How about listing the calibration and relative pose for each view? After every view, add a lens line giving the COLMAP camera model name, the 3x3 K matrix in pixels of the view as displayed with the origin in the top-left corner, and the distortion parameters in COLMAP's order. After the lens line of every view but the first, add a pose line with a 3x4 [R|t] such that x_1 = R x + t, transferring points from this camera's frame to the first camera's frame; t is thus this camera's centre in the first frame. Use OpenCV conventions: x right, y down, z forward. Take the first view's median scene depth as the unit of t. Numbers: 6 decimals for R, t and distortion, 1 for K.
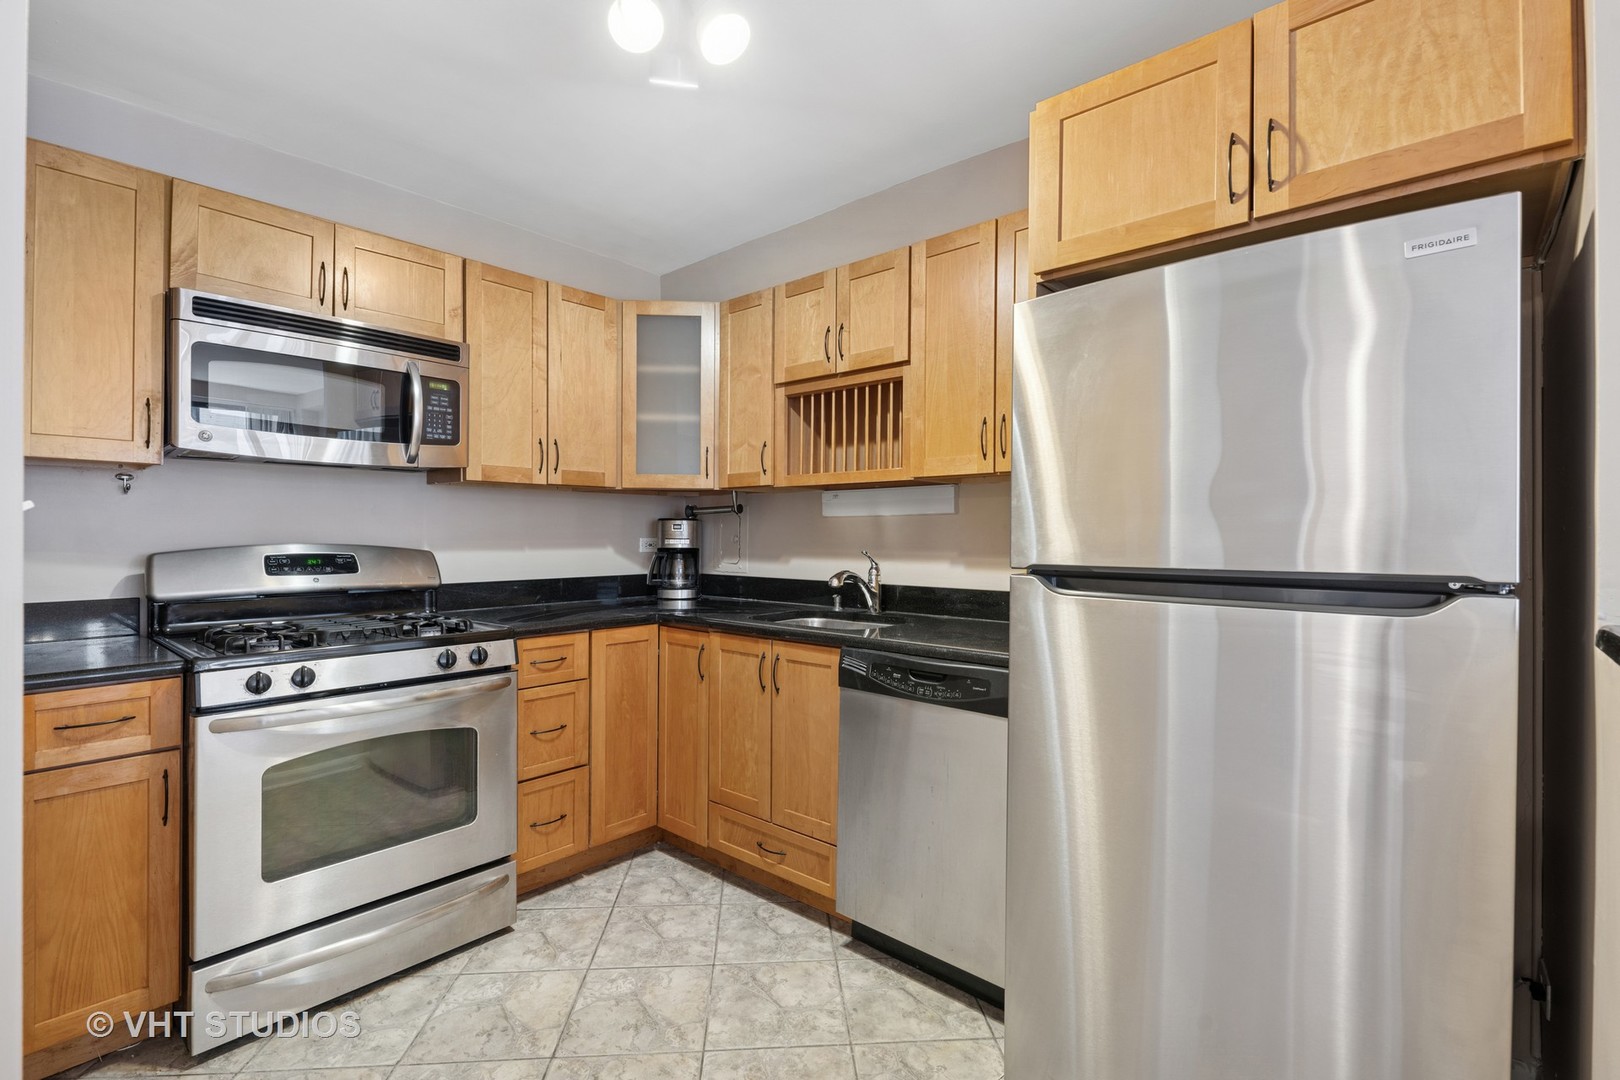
lens RADIAL K [[730.8, 0, 811.2], [0, 730.8, 516.7], [0, 0, 1]] dist [0.006183, -0.000420]
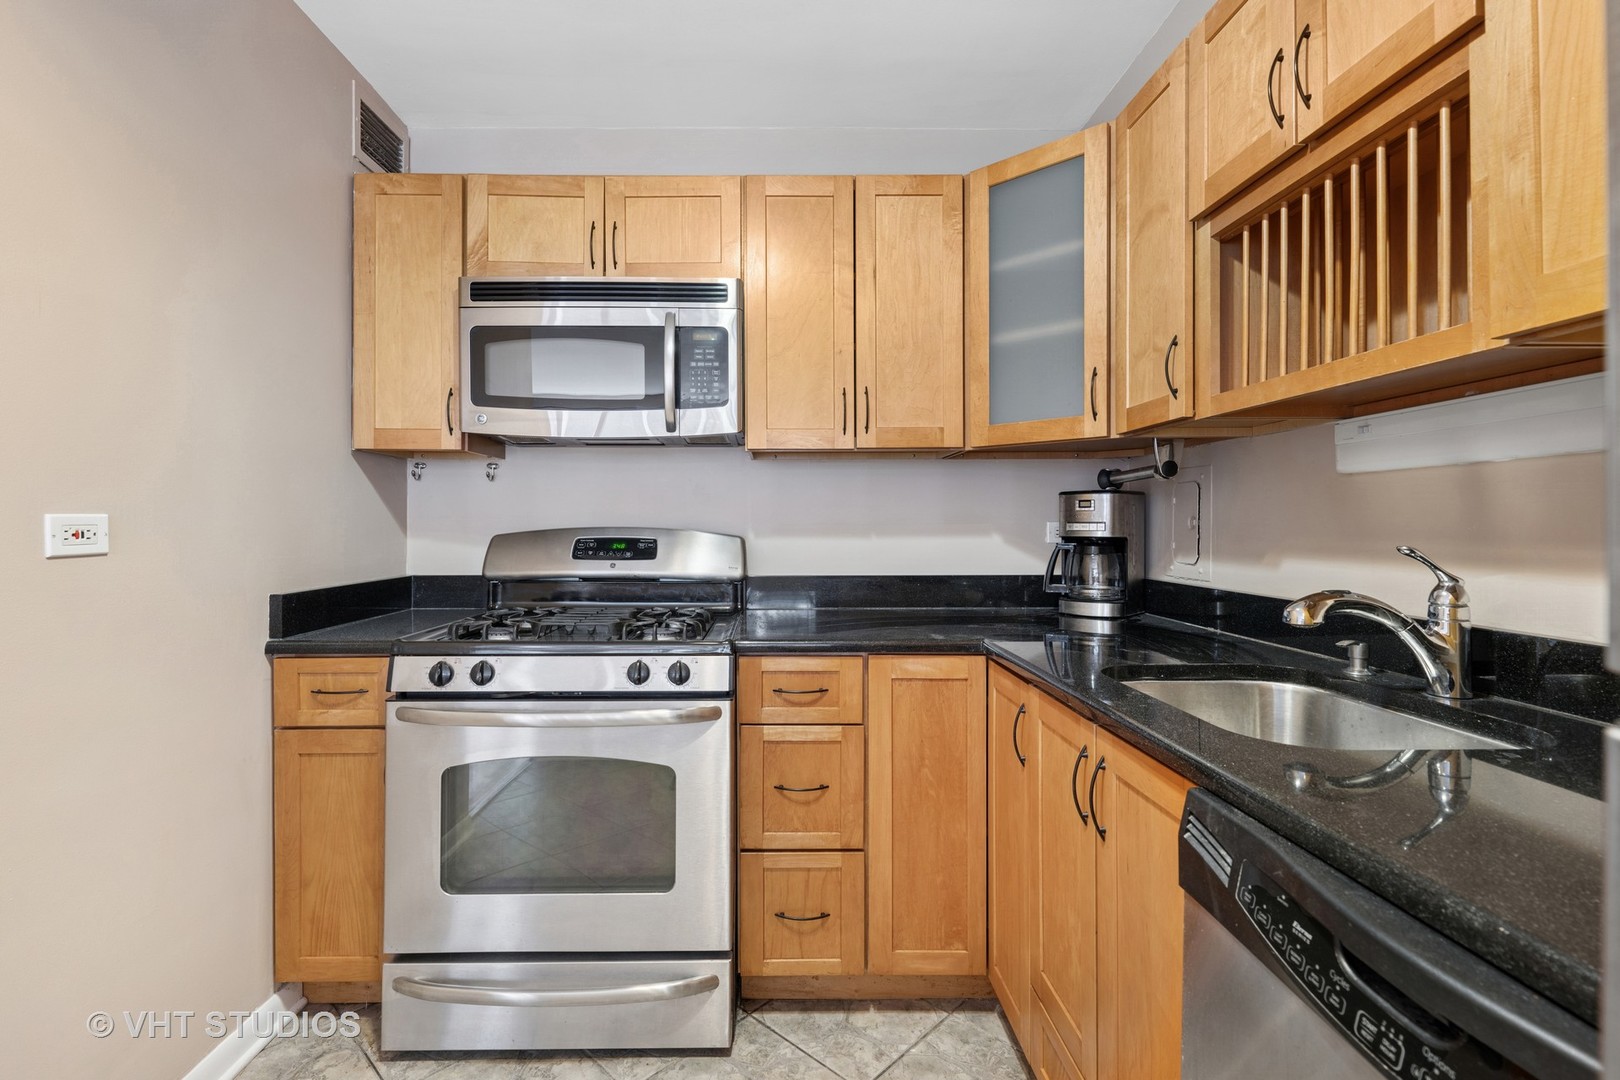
lens RADIAL K [[730.8, 0, 811.2], [0, 730.8, 516.7], [0, 0, 1]] dist [0.006183, -0.000420]
pose [[0.667814, -0.012809, -0.744218, 0.164211], [0.019325, 0.999813, 0.000132, 0.024471], [0.744077, -0.014470, 0.667937, 0.480717]]
